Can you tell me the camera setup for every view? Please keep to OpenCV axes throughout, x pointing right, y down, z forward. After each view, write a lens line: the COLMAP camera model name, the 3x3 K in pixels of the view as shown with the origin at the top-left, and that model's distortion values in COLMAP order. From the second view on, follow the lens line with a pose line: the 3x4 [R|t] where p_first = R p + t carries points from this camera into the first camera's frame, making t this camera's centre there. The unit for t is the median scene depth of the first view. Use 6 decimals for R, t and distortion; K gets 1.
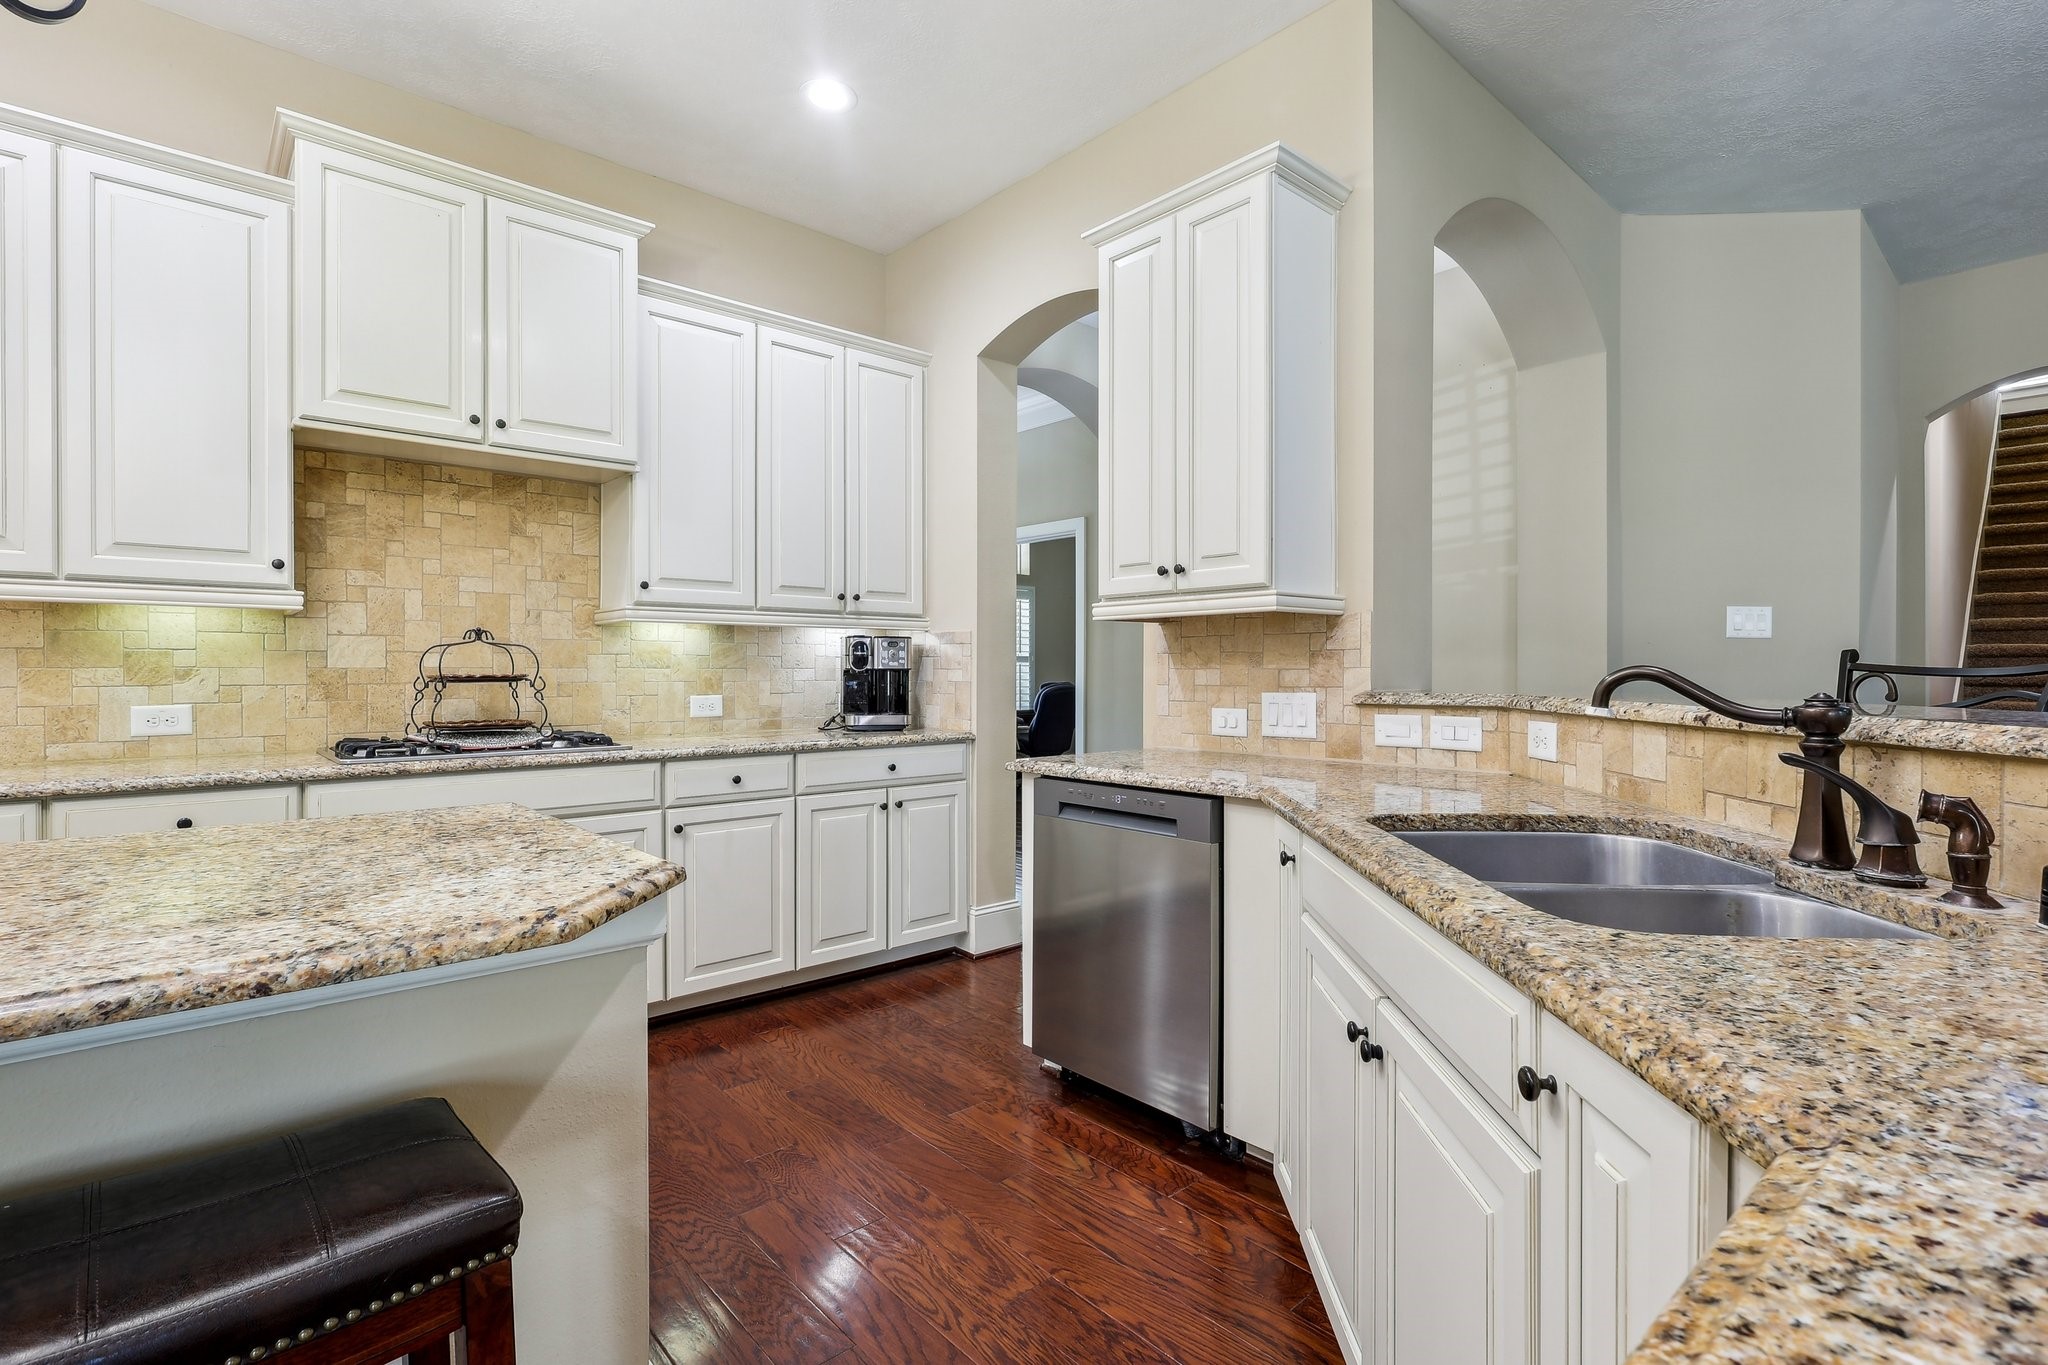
lens RADIAL K [[959.4, 0, 1020.4], [0, 959.4, 673.8], [0, 0, 1]] dist [0.000649, 0.000030]
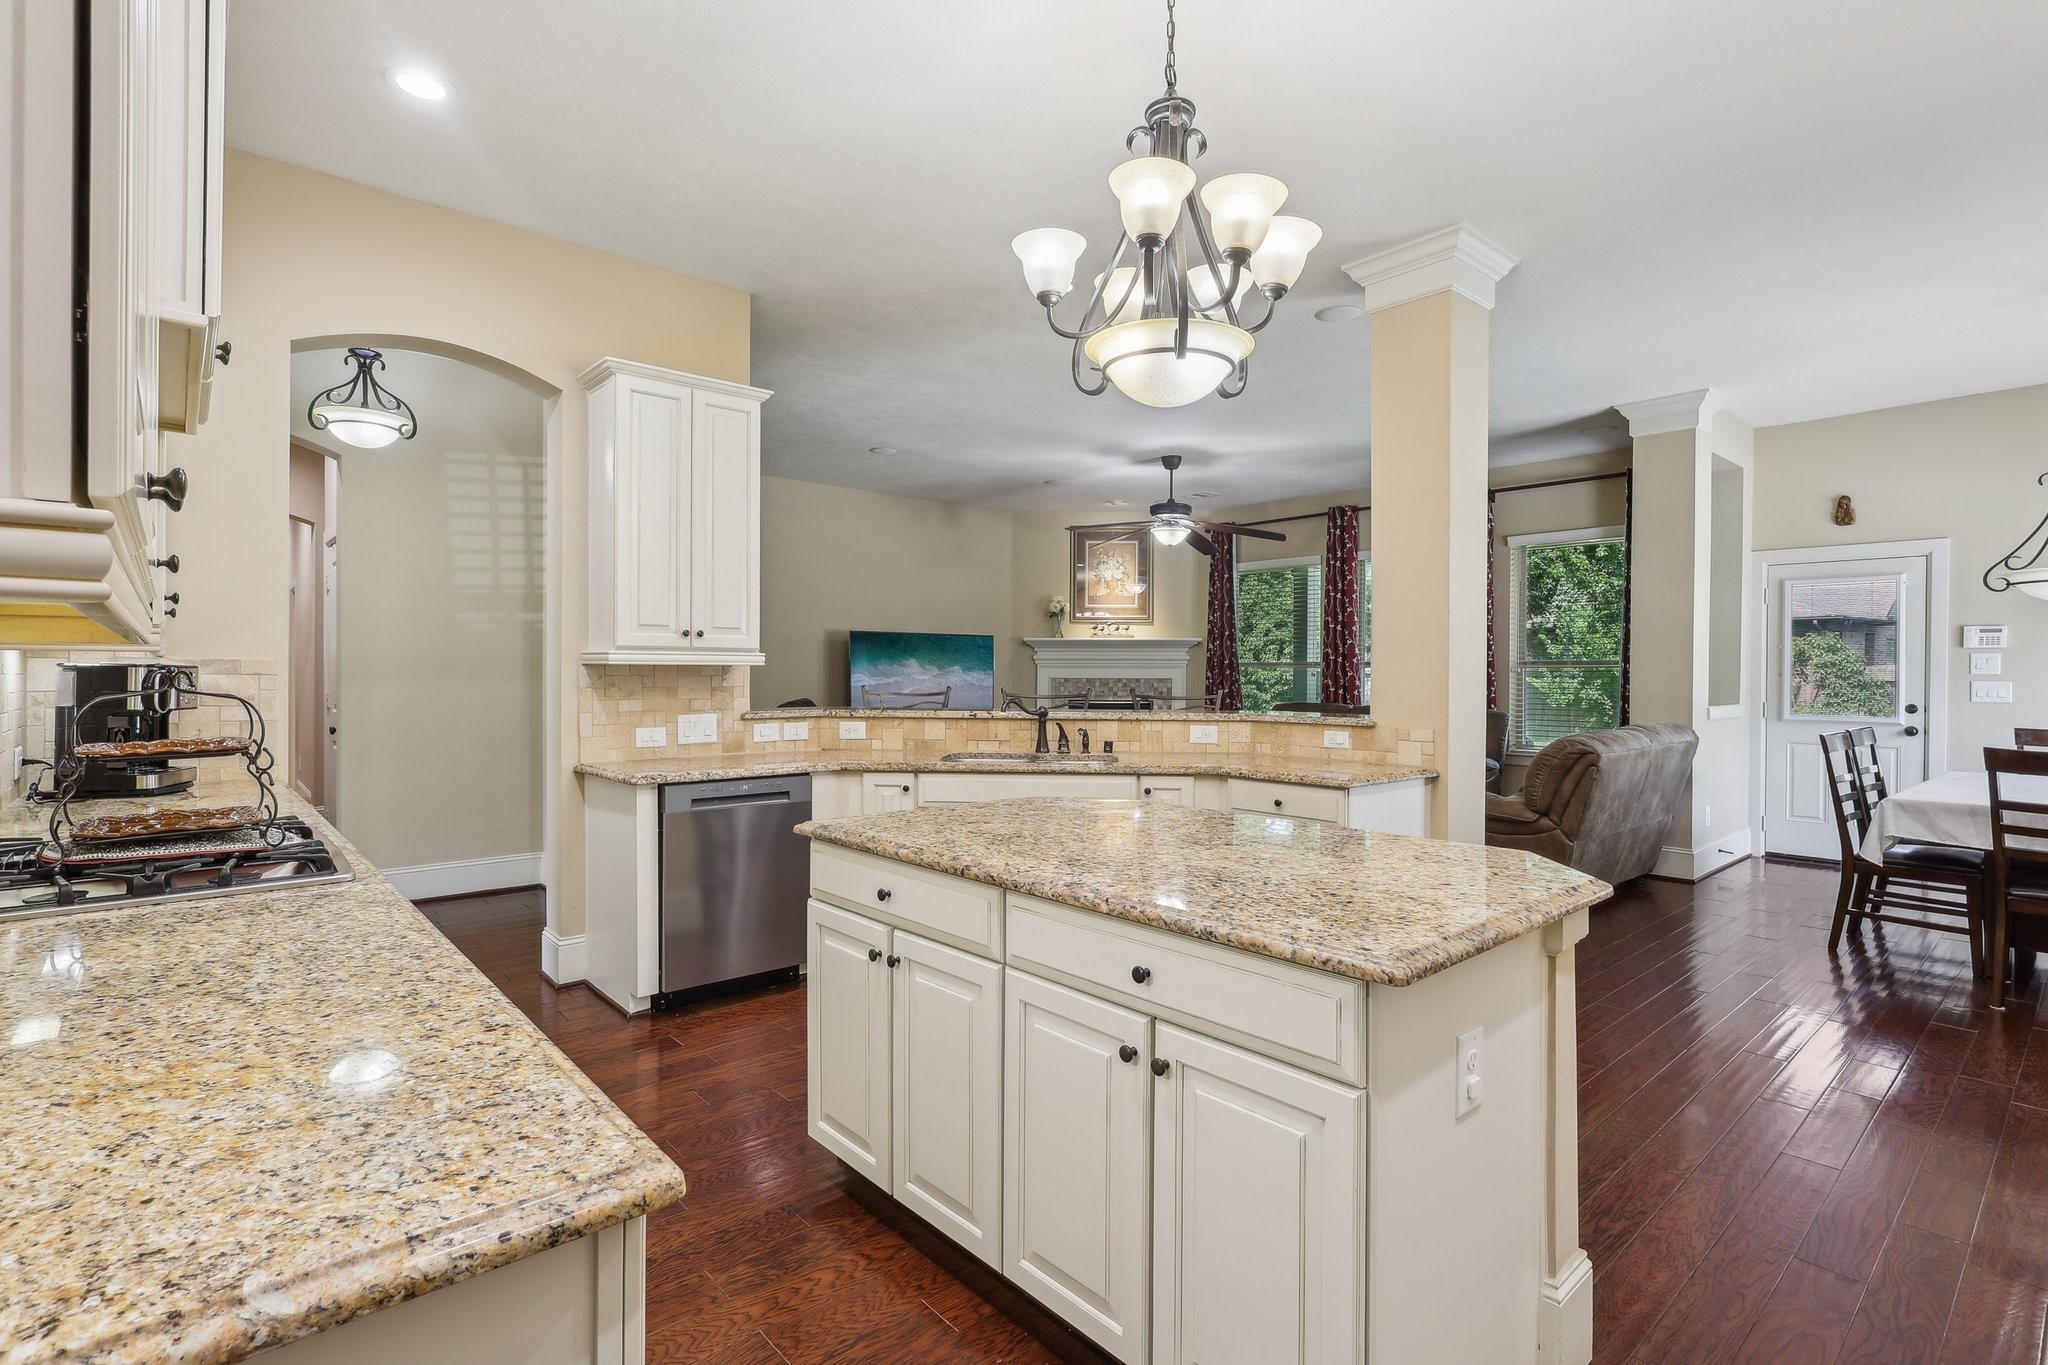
lens RADIAL K [[959.4, 0, 1020.4], [0, 959.4, 673.8], [0, 0, 1]] dist [0.000649, 0.000030]
pose [[0.002164, -0.002707, 0.999994, -1.119605], [-0.000759, 0.999996, 0.002709, -0.044255], [-0.999997, -0.000765, 0.002162, 0.429078]]
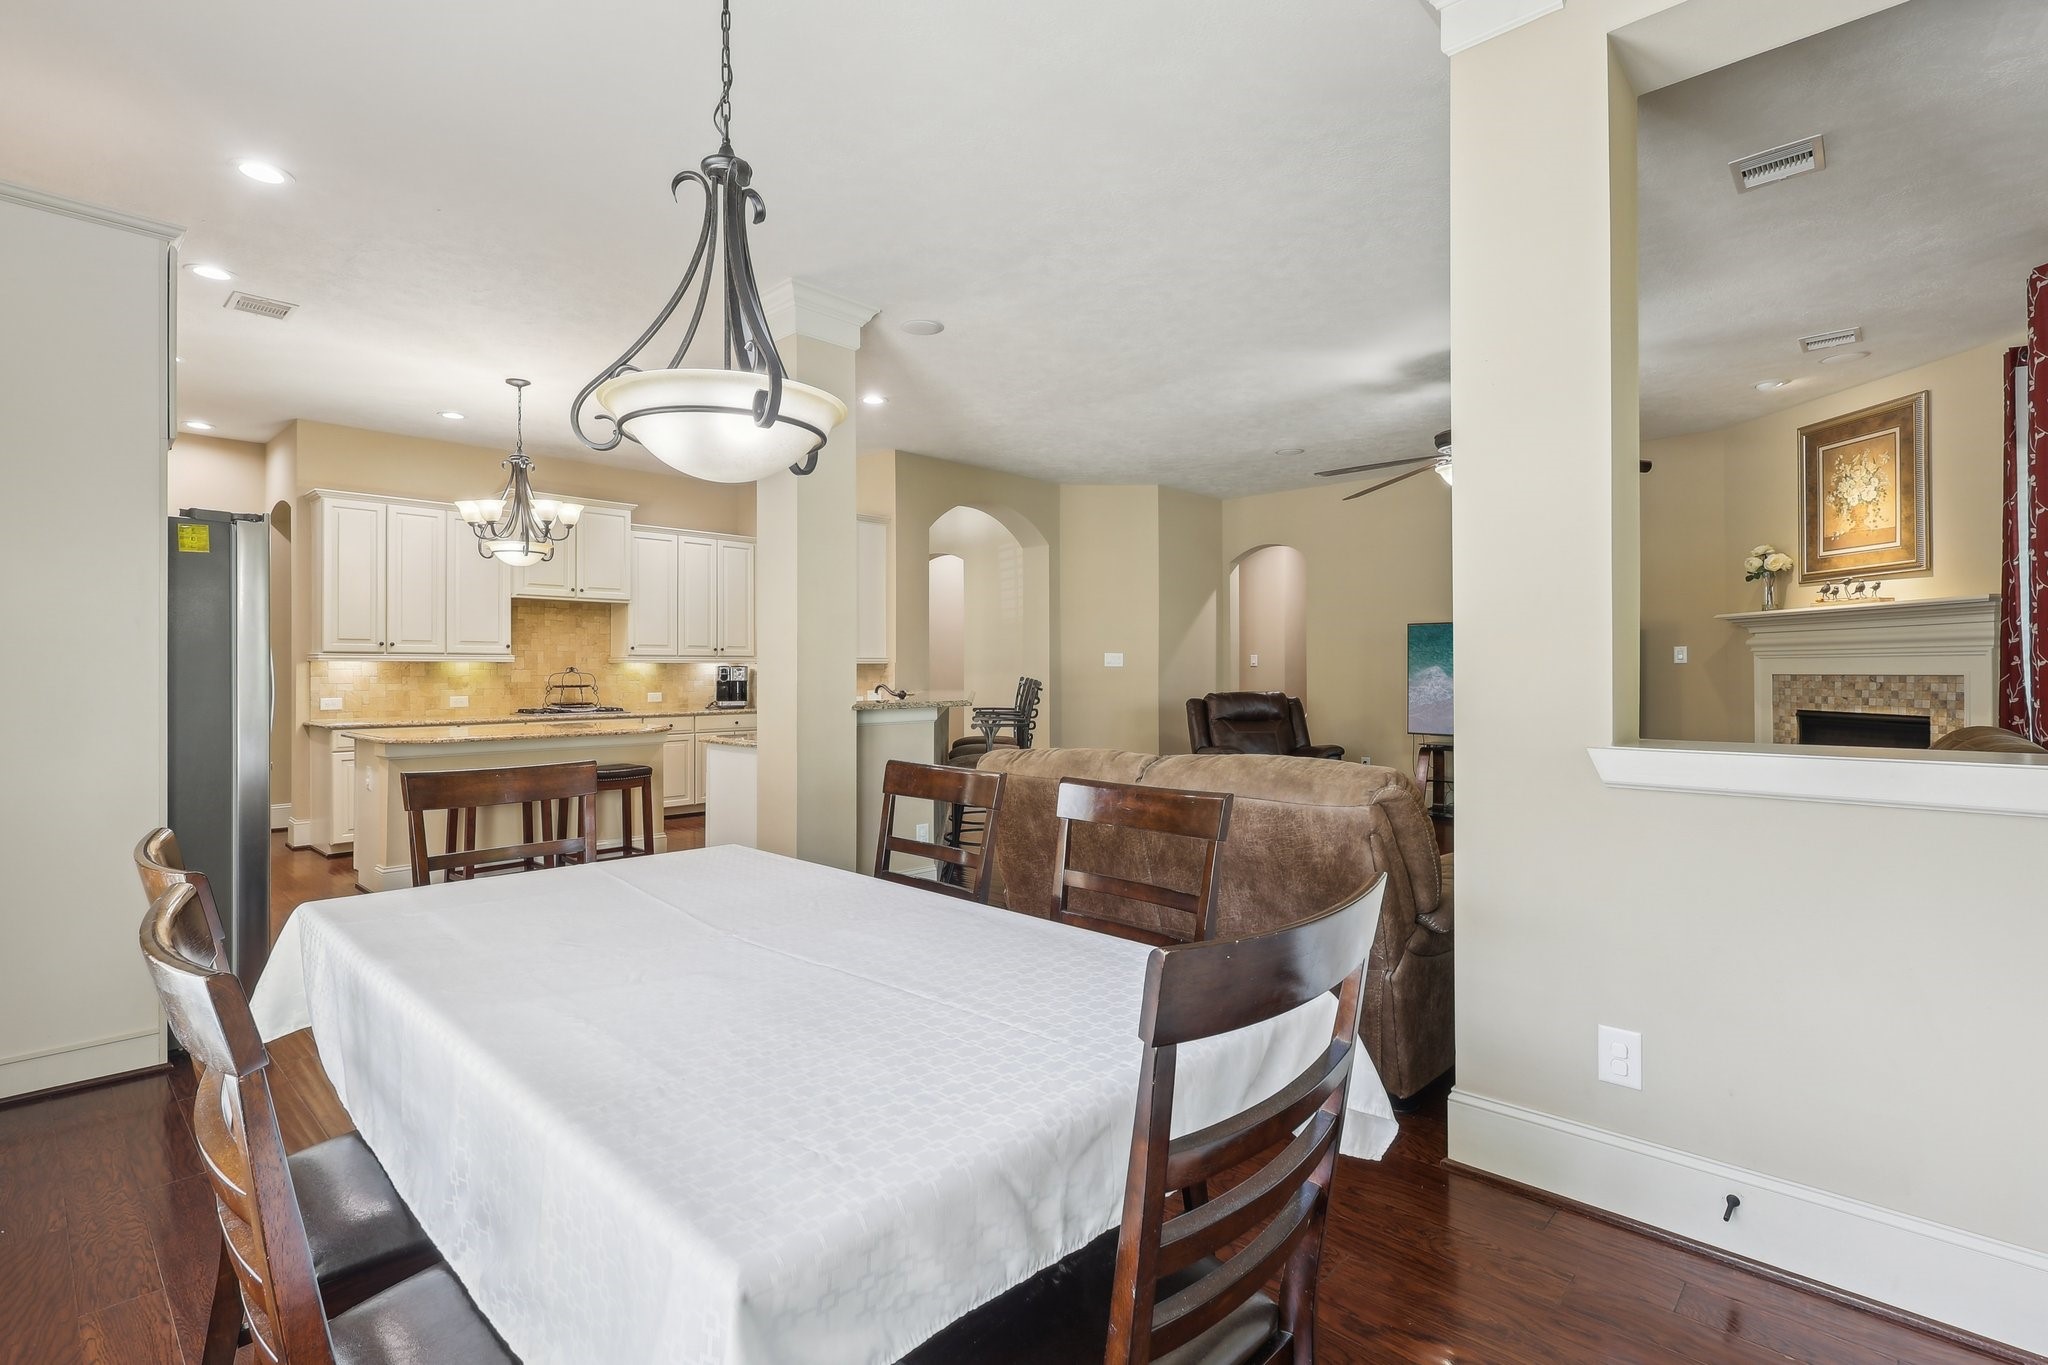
lens RADIAL K [[973.5, 0, 1019.9], [0, 973.5, 667.6], [0, 0, 1]] dist [-0.000925, -0.000035]
pose [[0.995436, -0.001526, 0.095421, 0.386225], [0.002131, 0.999978, -0.006237, -0.025328], [-0.095409, 0.006412, 0.995417, -1.693528]]
